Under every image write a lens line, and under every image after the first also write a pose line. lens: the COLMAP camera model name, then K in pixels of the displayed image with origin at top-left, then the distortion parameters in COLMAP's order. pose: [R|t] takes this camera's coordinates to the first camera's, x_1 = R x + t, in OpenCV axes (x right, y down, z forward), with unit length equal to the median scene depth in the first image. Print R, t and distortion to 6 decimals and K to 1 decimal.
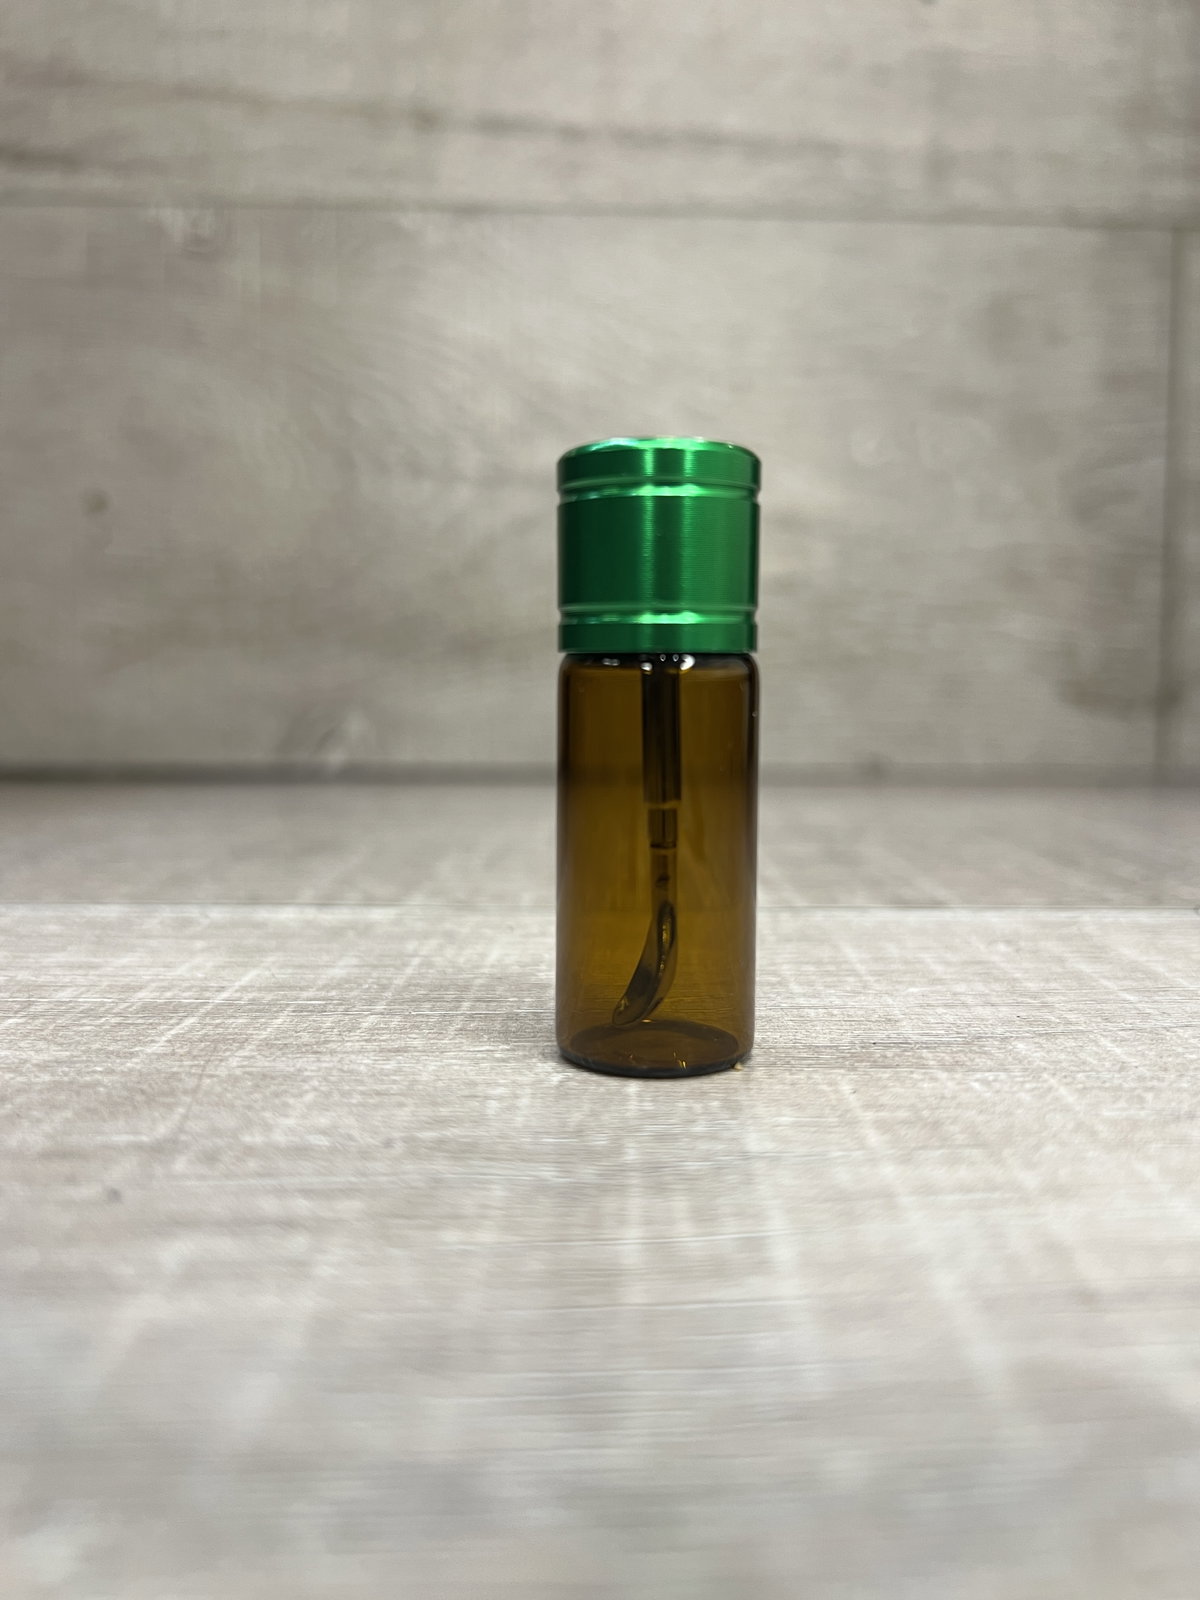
lens RADIAL K [[1294.3, 0, 600.0], [0, 1294.3, 800.0], [0, 0, 1]] dist [-0.061811, -0.015927]
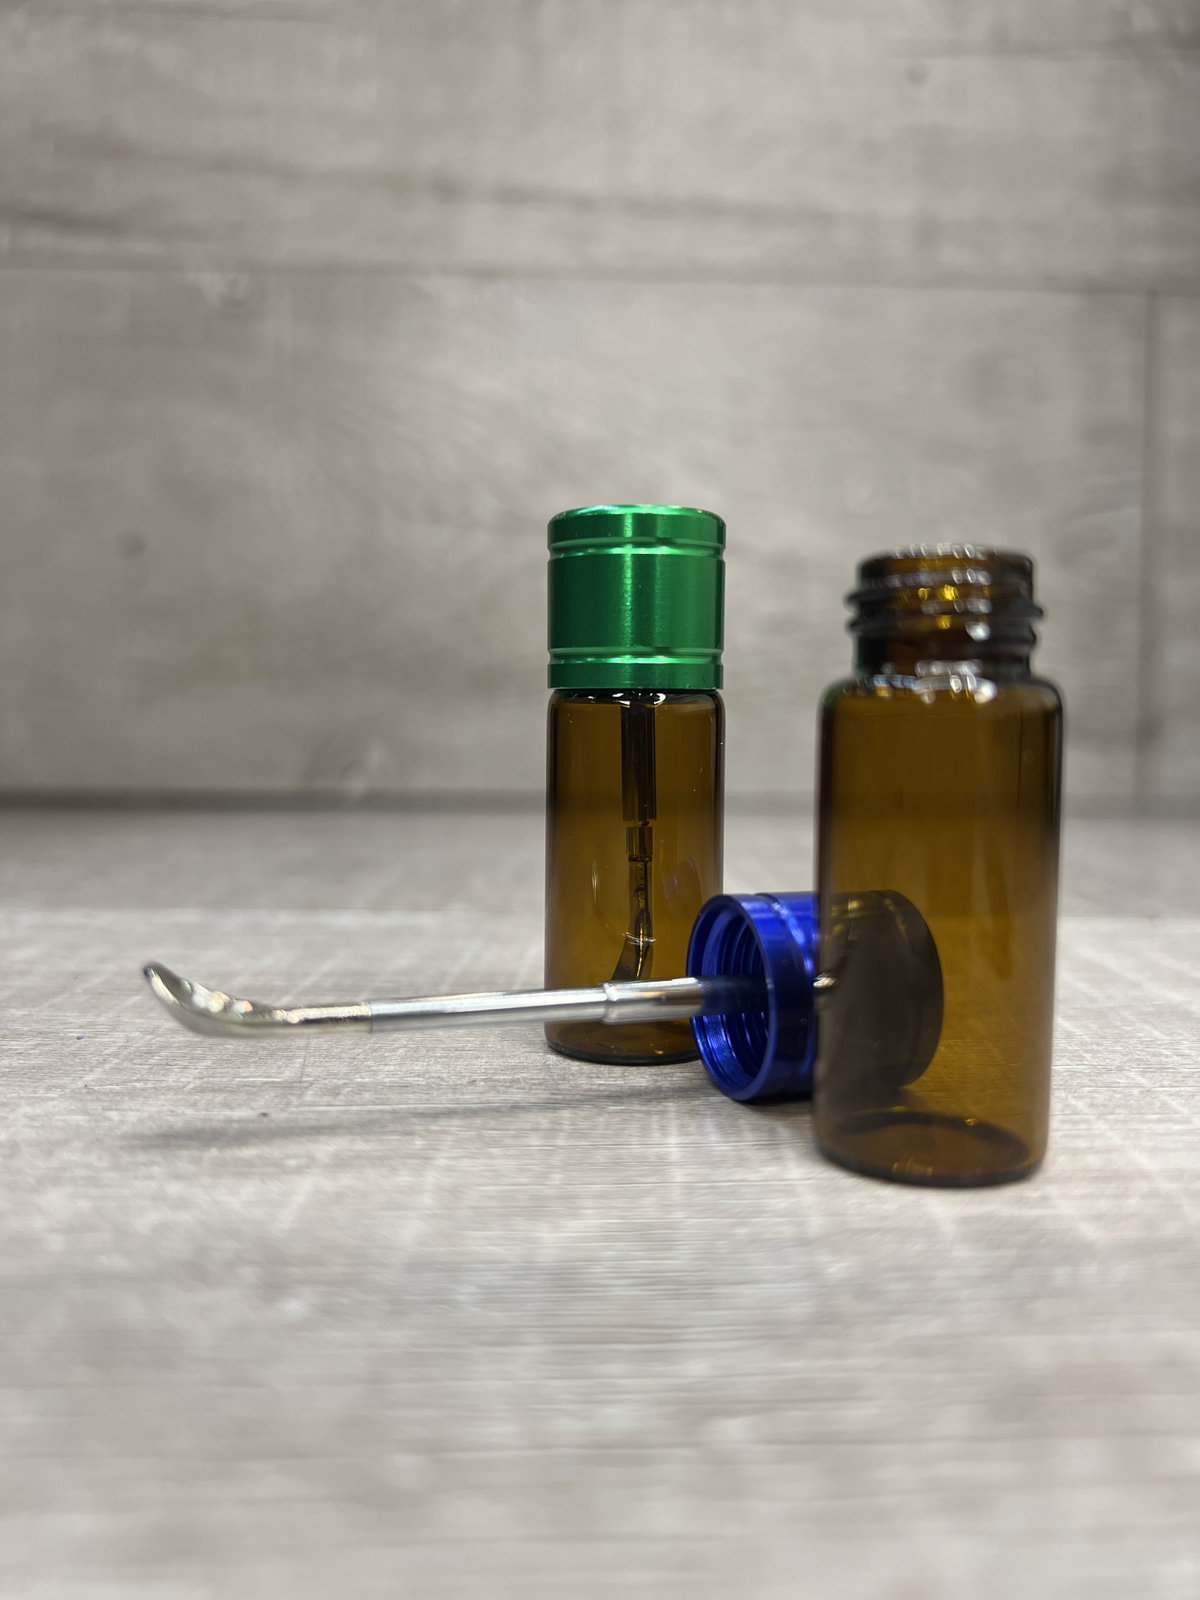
lens RADIAL K [[1288.0, 0, 582.0], [0, 1288.0, 801.5], [0, 0, 1]] dist [-0.071537, 0.005415]
pose [[0.999936, 0.004407, -0.010399, -0.018555], [-0.004660, 0.999691, -0.024430, 0.009352], [0.010288, 0.024477, 0.999647, -0.100821]]
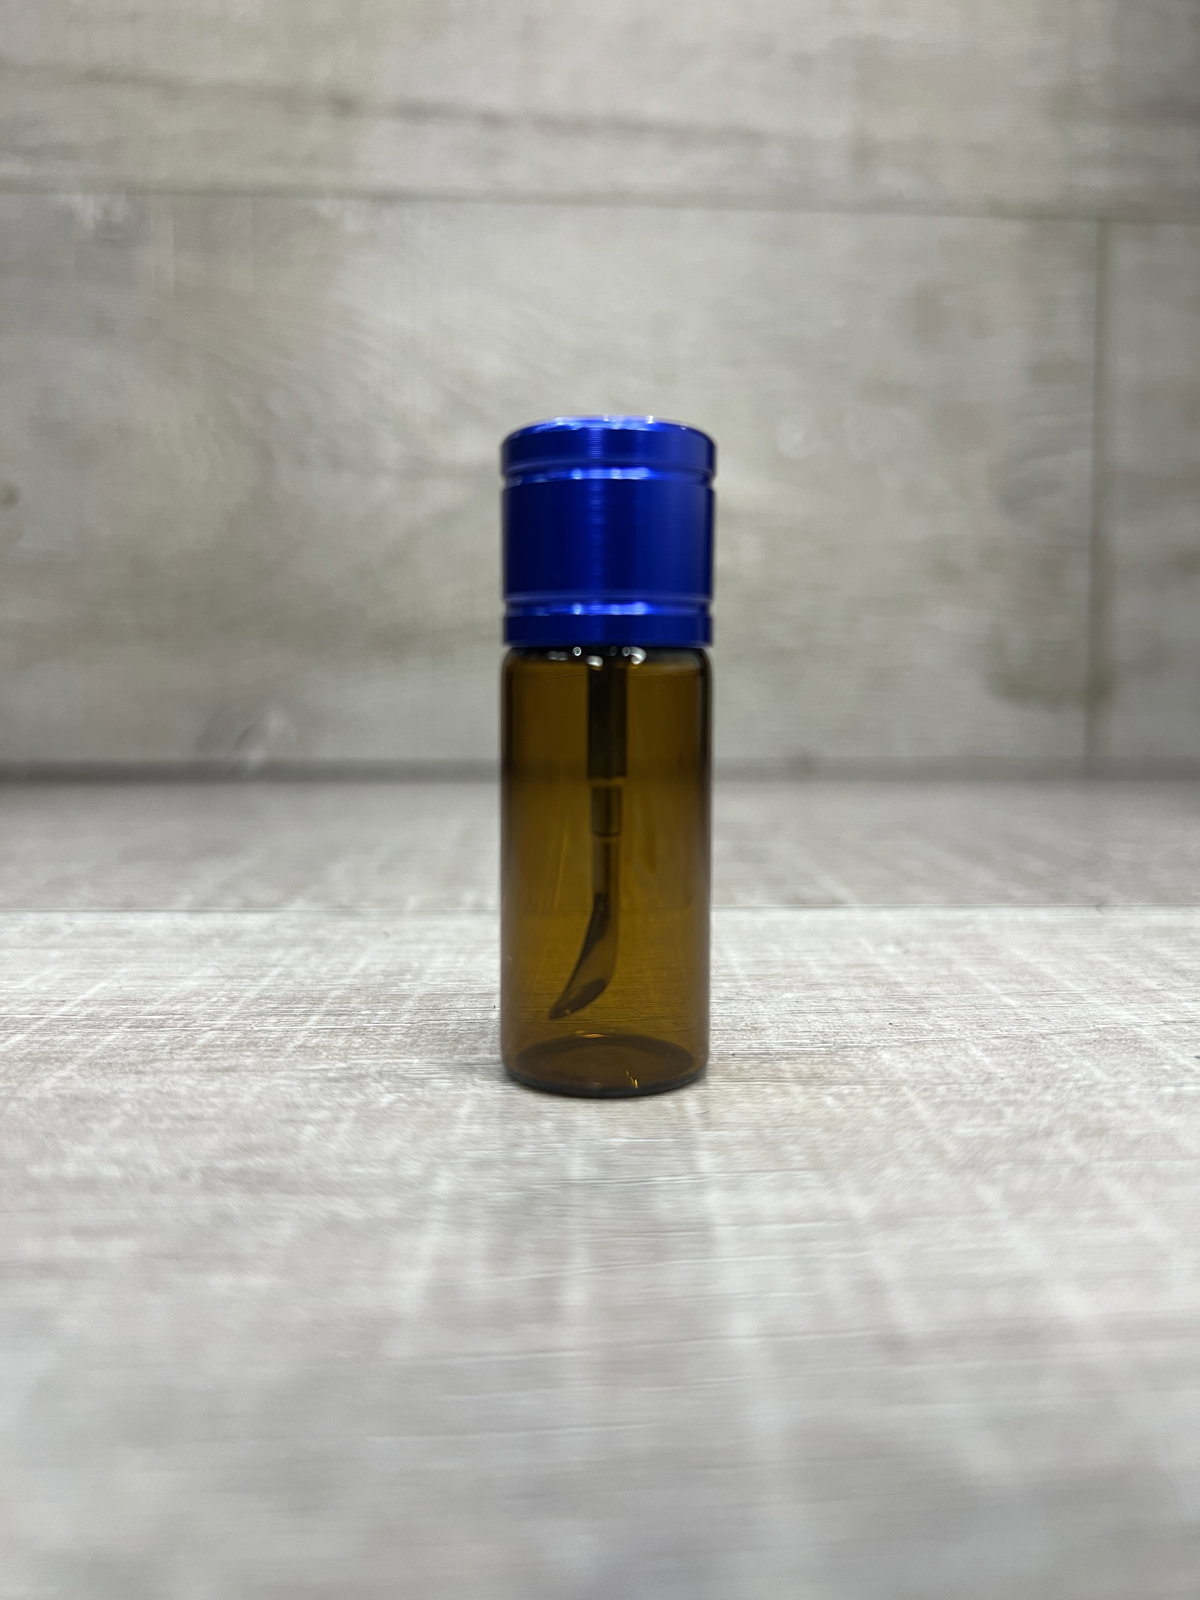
lens RADIAL K [[1294.3, 0, 600.0], [0, 1294.3, 800.0], [0, 0, 1]] dist [-0.061811, -0.015927]
pose [[0.999361, -0.007924, 0.034862, 0.042341], [0.007794, 0.999962, 0.003865, -0.002210], [-0.034891, -0.003591, 0.999385, 0.025738]]
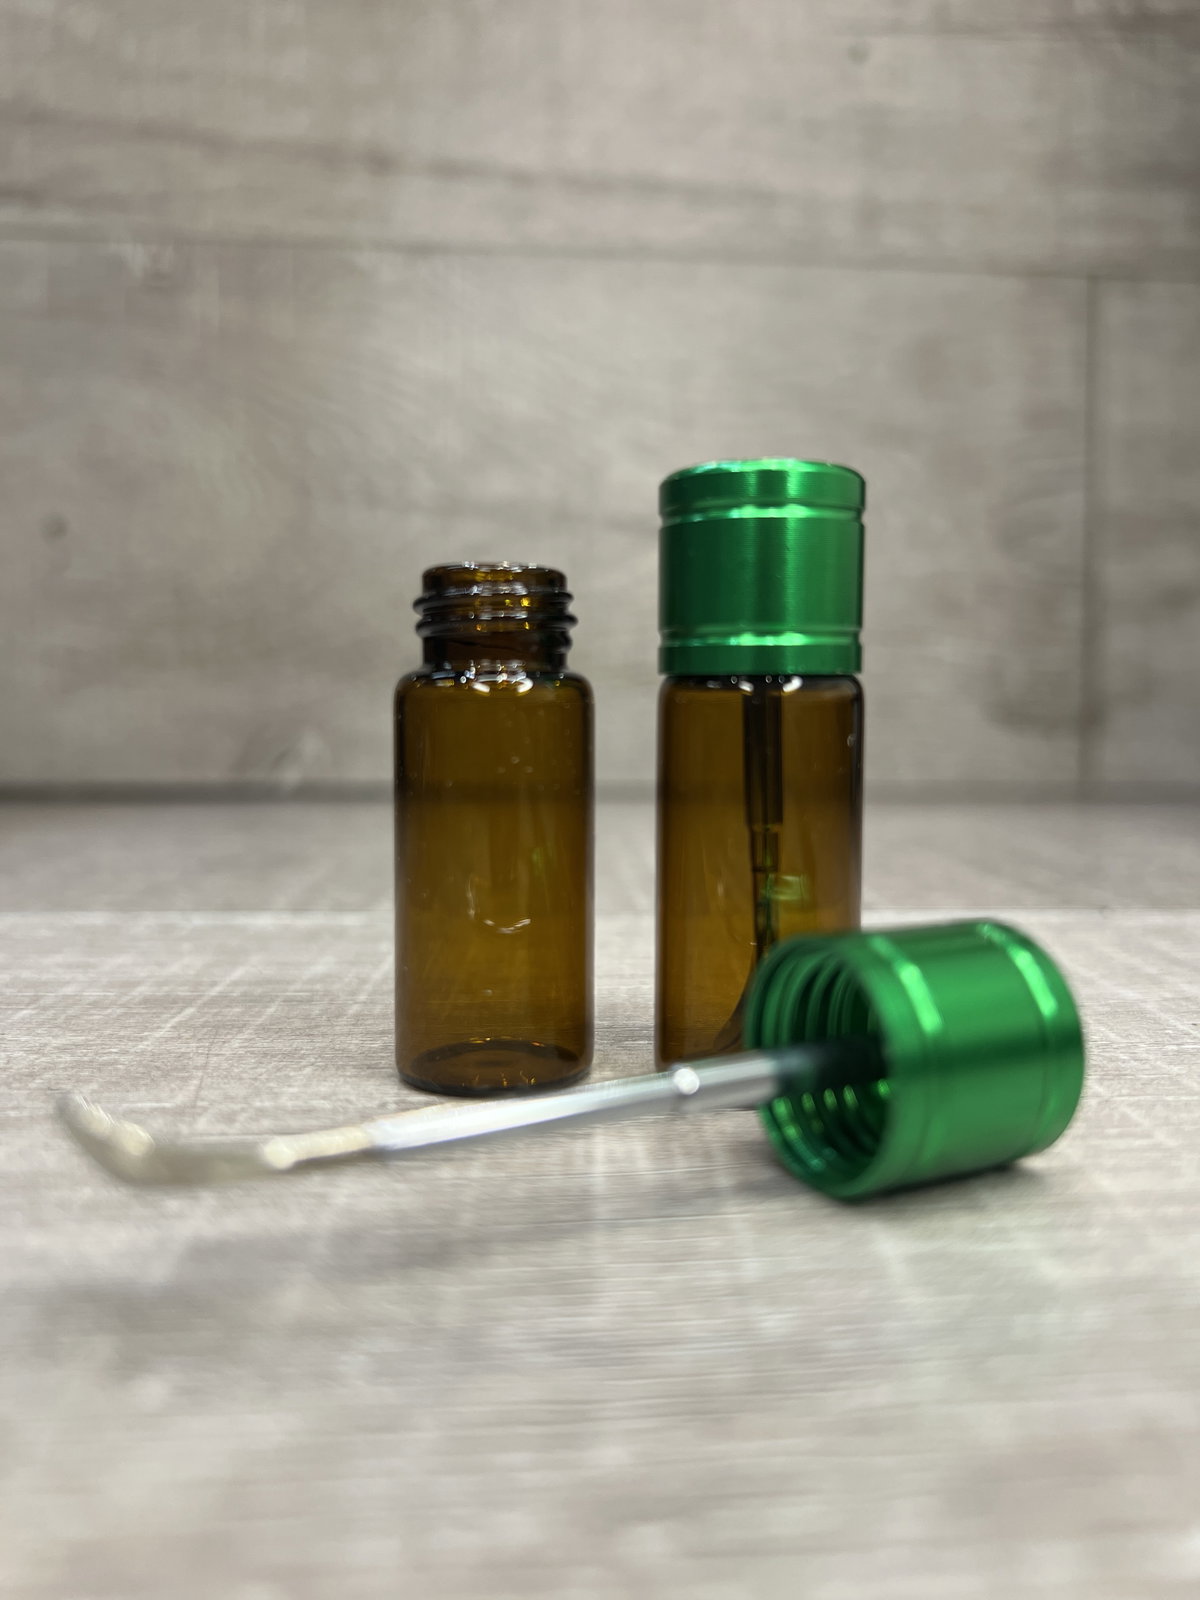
lens RADIAL K [[1292.6, 0, 603.5], [0, 1292.6, 790.1], [0, 0, 1]] dist [-0.070452, -0.001851]
pose [[0.998910, -0.002396, 0.046625, -0.008354], [0.003503, 0.999714, -0.023670, 0.005499], [-0.046555, 0.023808, 0.998632, -0.063596]]
